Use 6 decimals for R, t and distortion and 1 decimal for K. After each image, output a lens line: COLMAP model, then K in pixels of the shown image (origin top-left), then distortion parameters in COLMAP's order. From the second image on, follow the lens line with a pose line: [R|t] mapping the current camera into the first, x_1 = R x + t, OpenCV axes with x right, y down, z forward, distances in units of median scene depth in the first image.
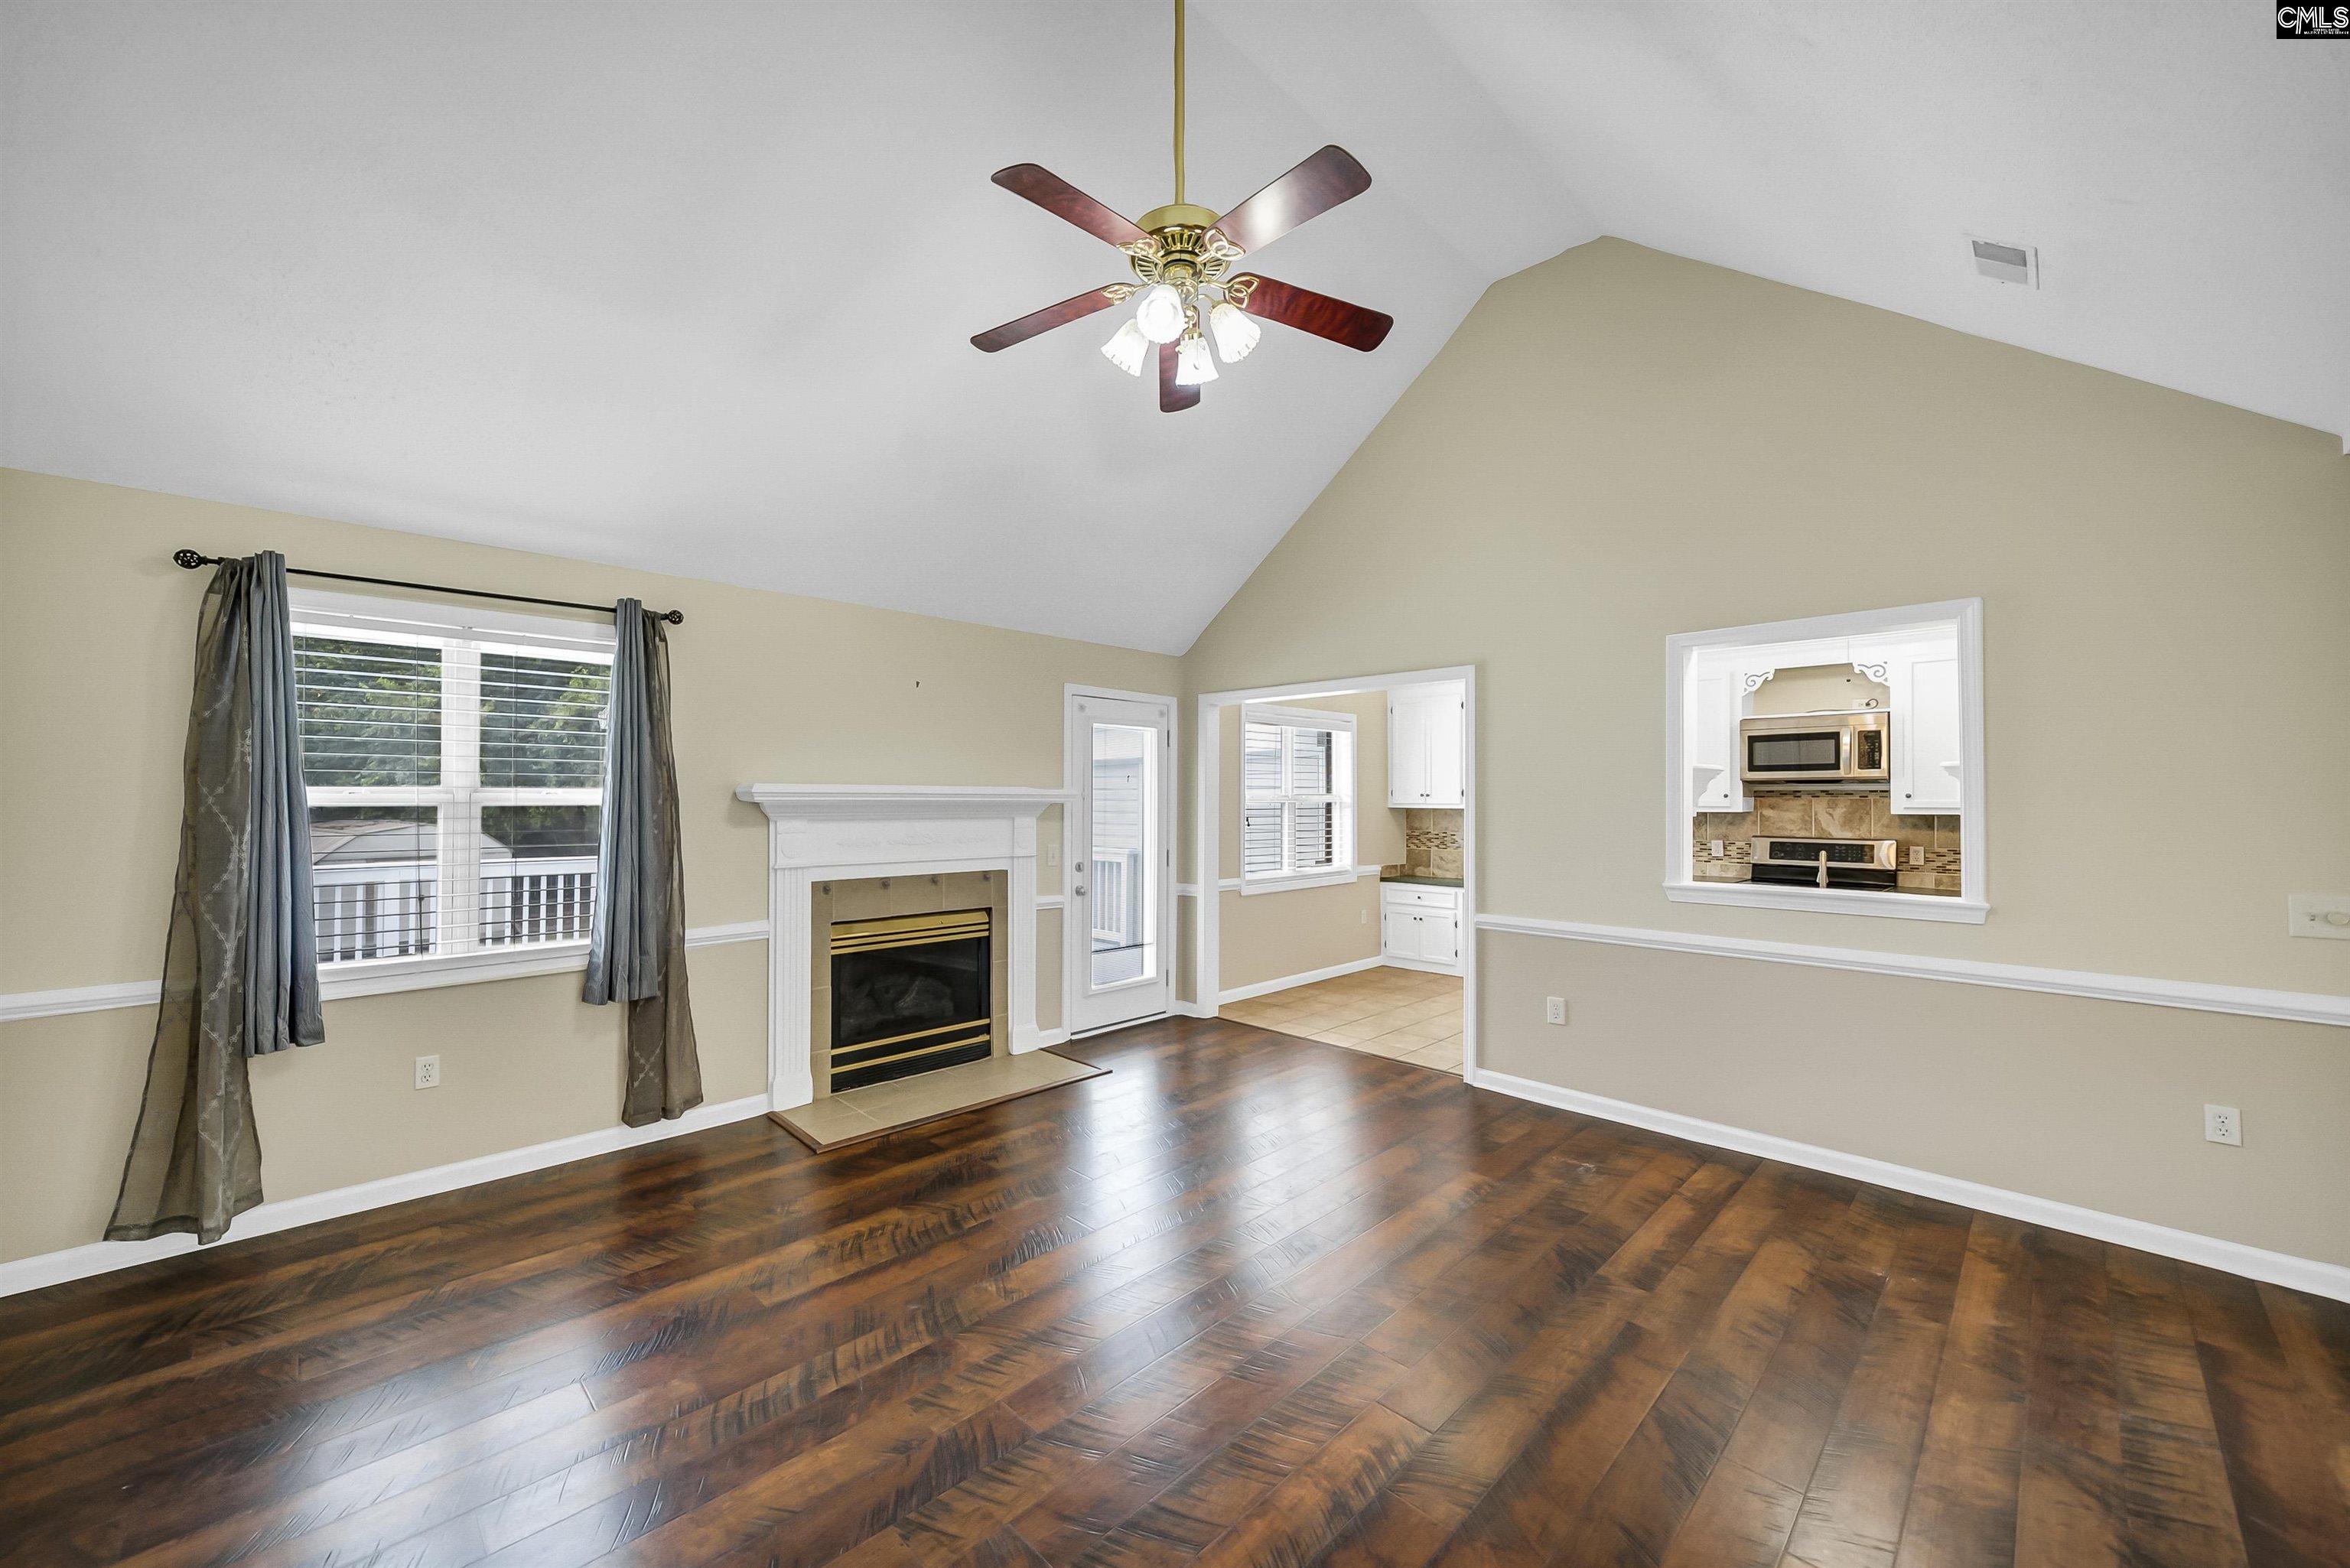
lens RADIAL K [[882.2, 0, 1175.0], [0, 882.2, 784.0], [0, 0, 1]] dist [-0.008348, -0.000016]
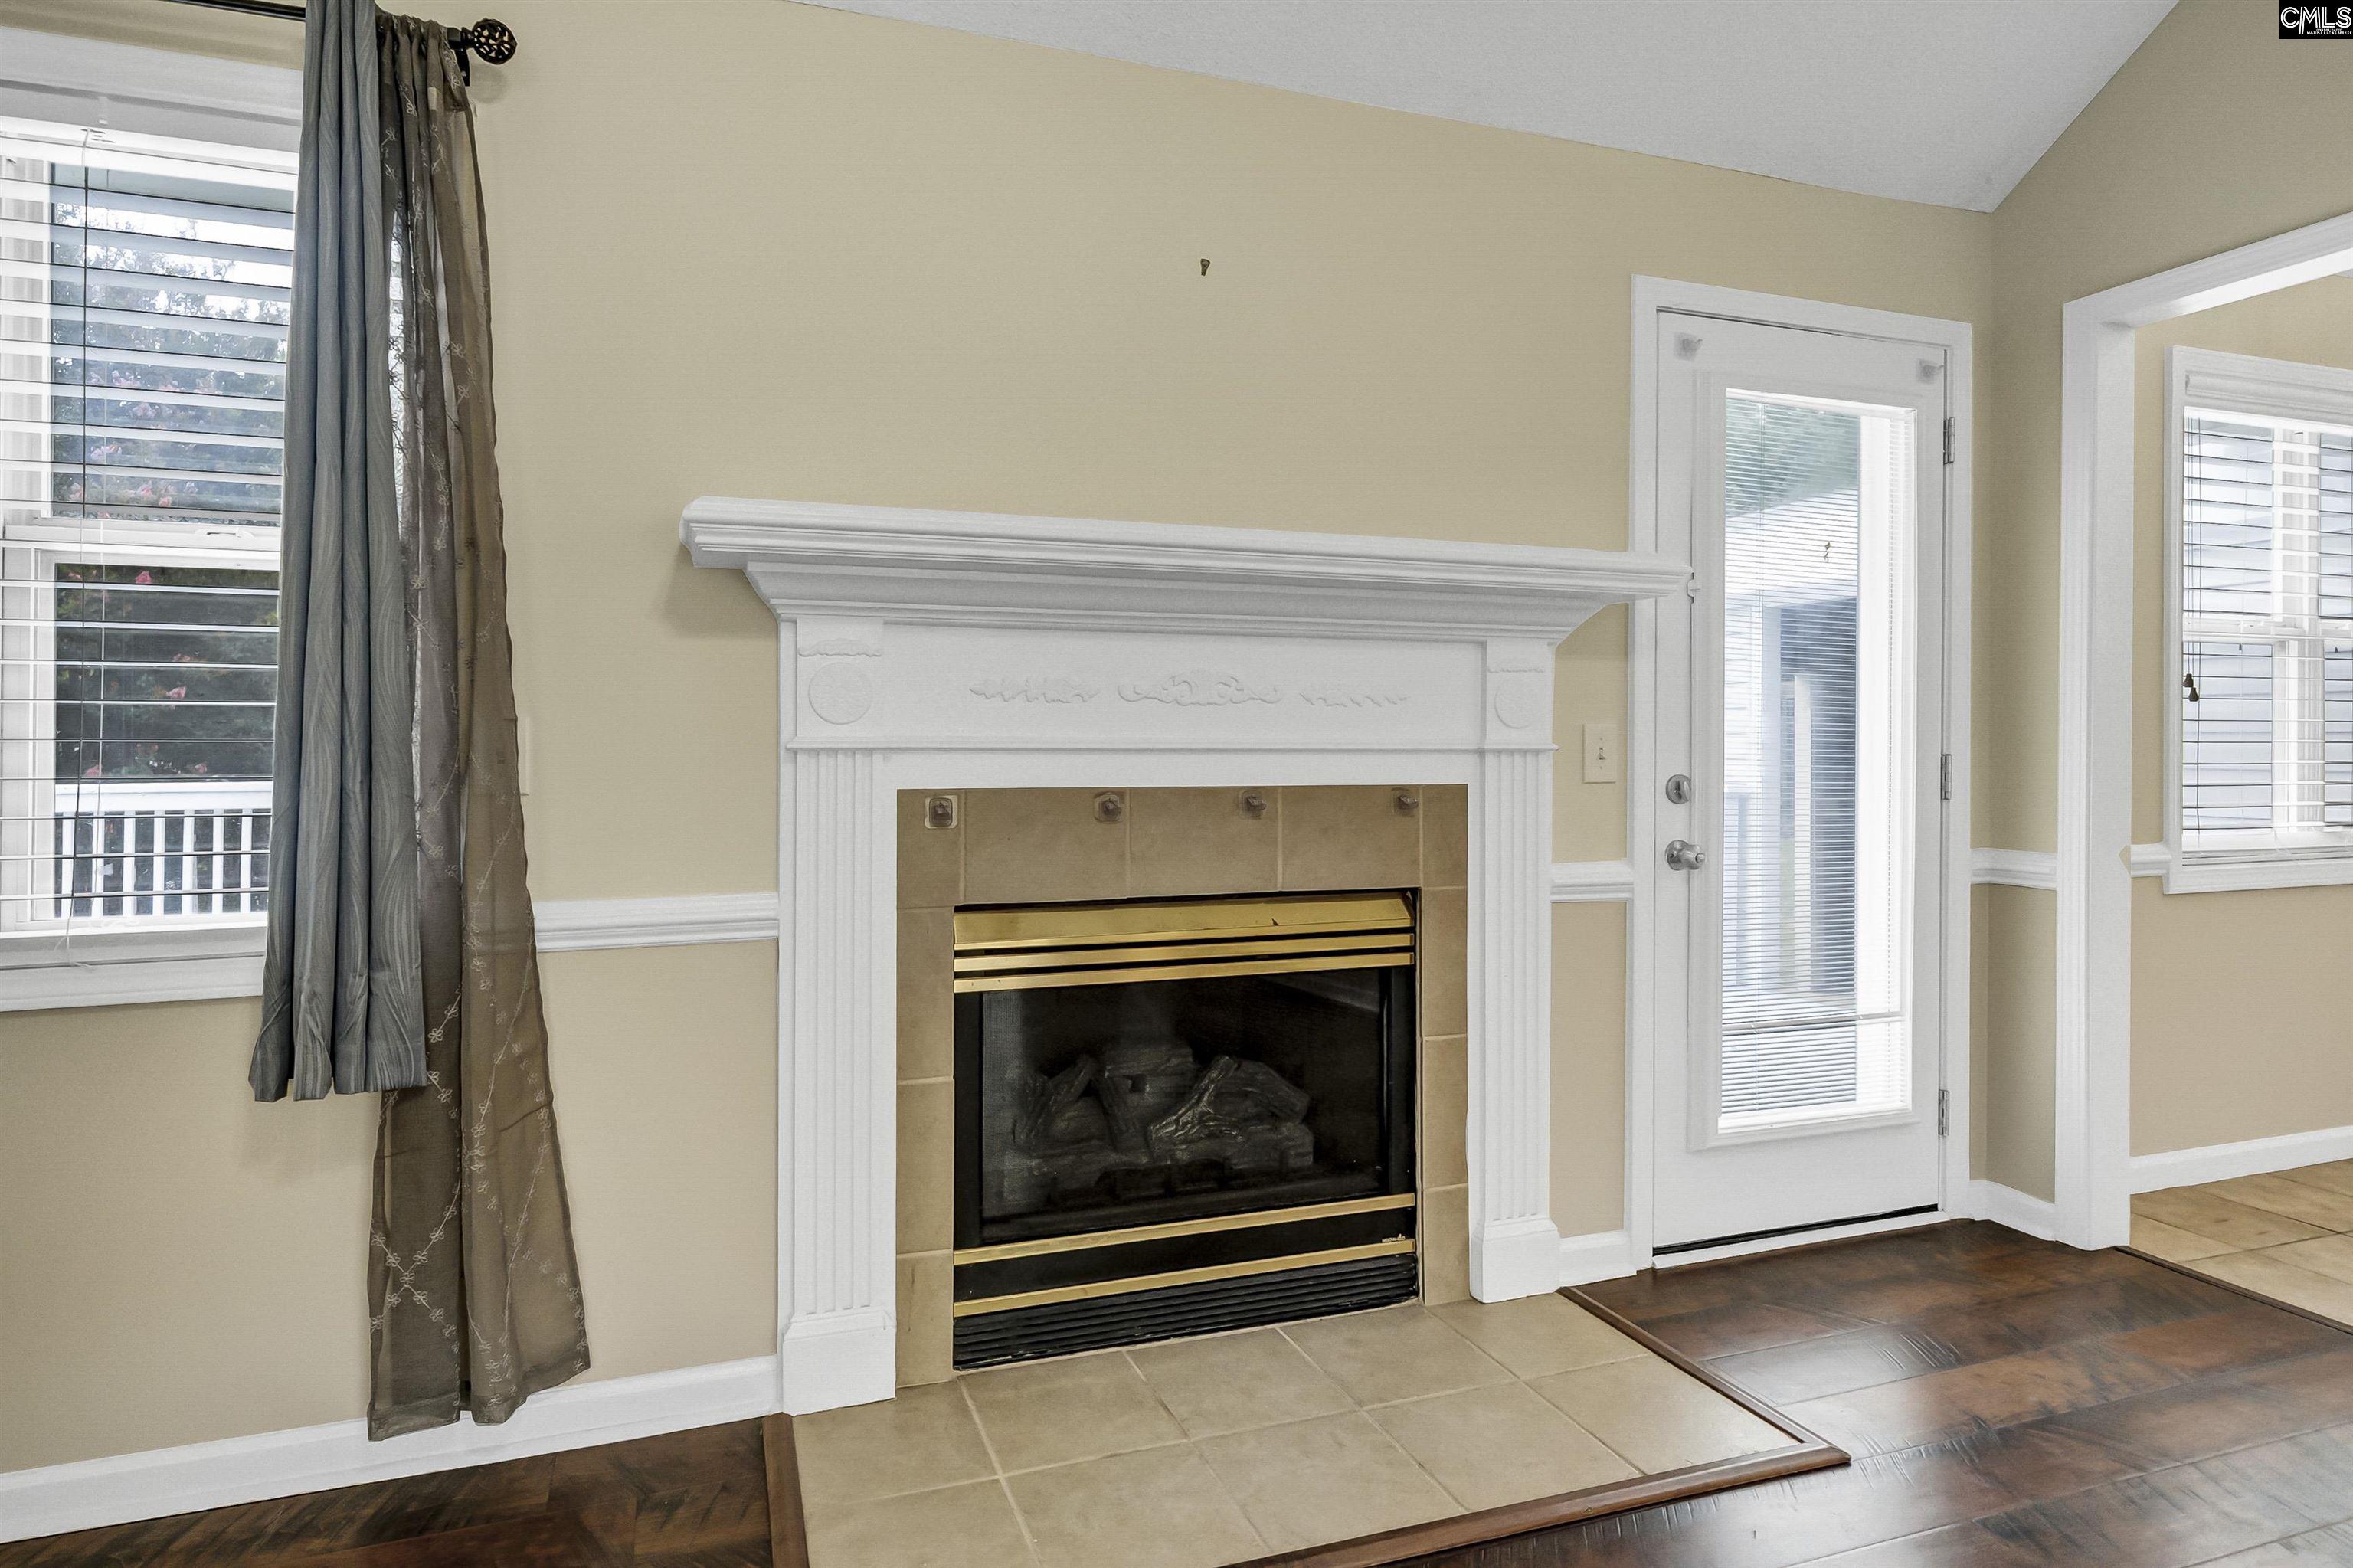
lens RADIAL K [[1153.8, 0, 1185.5], [0, 1153.8, 725.2], [0, 0, 1]] dist [-0.005965, -0.000386]
pose [[0.876960, 0.001377, -0.480562, -0.064813], [0.006764, 0.999861, 0.015210, 0.065514], [0.480516, -0.016589, 0.876829, 0.540401]]
